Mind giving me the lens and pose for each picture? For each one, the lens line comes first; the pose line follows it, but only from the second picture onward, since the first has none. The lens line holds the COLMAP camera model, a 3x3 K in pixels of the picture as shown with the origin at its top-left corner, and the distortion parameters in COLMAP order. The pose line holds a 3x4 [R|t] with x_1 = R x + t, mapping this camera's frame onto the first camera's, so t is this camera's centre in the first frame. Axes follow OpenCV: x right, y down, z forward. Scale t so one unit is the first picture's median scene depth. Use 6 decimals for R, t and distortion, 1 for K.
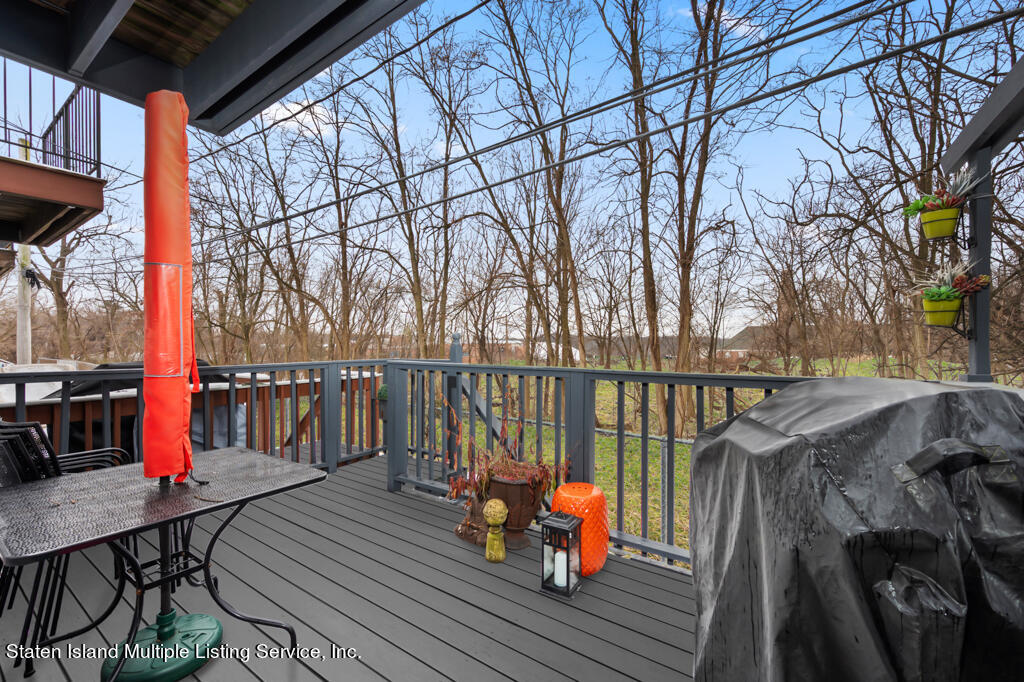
lens RADIAL K [[426.1, 0, 509.1], [0, 426.1, 342.9], [0, 0, 1]] dist [0.000574, 0.000027]
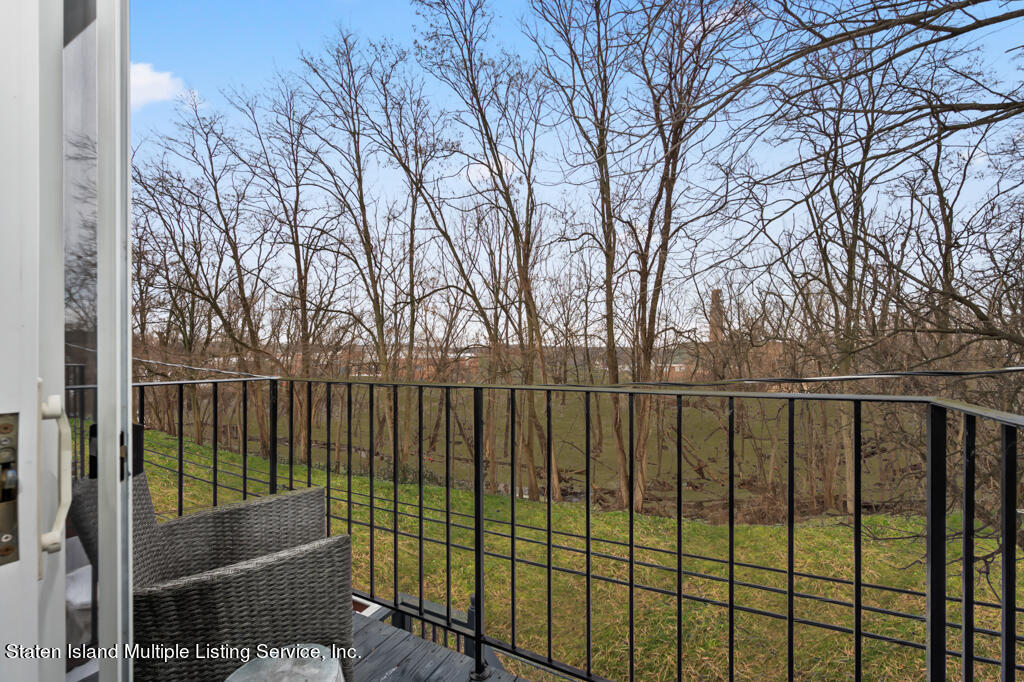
lens RADIAL K [[402.4, 0, 515.0], [0, 402.4, 340.3], [0, 0, 1]] dist [-0.000691, 0.000014]
pose [[0.991424, 0.005359, 0.130574, -0.034231], [-0.005659, 0.999982, 0.001925, -0.163398], [-0.130561, -0.002648, 0.991437, 0.034445]]
